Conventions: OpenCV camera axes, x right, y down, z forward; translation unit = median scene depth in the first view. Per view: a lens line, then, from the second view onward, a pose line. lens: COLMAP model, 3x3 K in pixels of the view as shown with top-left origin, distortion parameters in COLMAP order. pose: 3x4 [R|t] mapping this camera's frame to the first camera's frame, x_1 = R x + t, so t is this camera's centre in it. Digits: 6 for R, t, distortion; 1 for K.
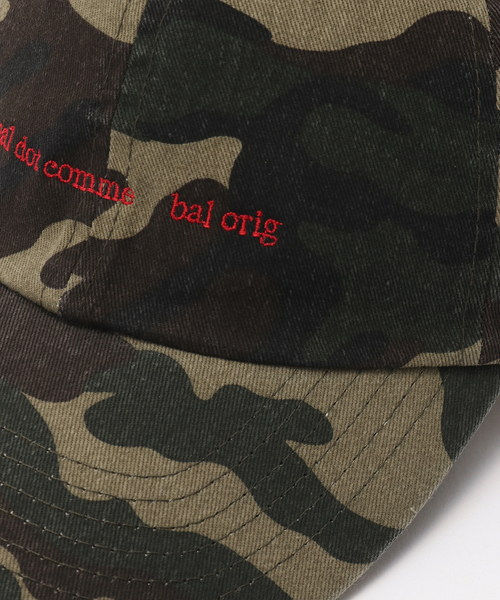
lens RADIAL K [[2068.2, 0, 250.0], [0, 2068.2, 300.0], [0, 0, 1]] dist [-0.020343, 0.157920]
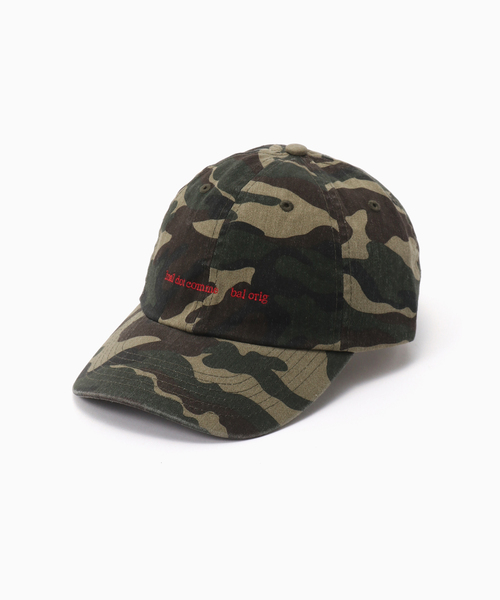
lens RADIAL K [[2068.2, 0, 250.0], [0, 2068.2, 300.0], [0, 0, 1]] dist [-0.020343, 0.157920]
pose [[0.999896, -0.013180, -0.005914, 0.005694], [0.011142, 0.964187, -0.264990, 0.739381], [0.009195, 0.264896, 0.964233, -1.811727]]
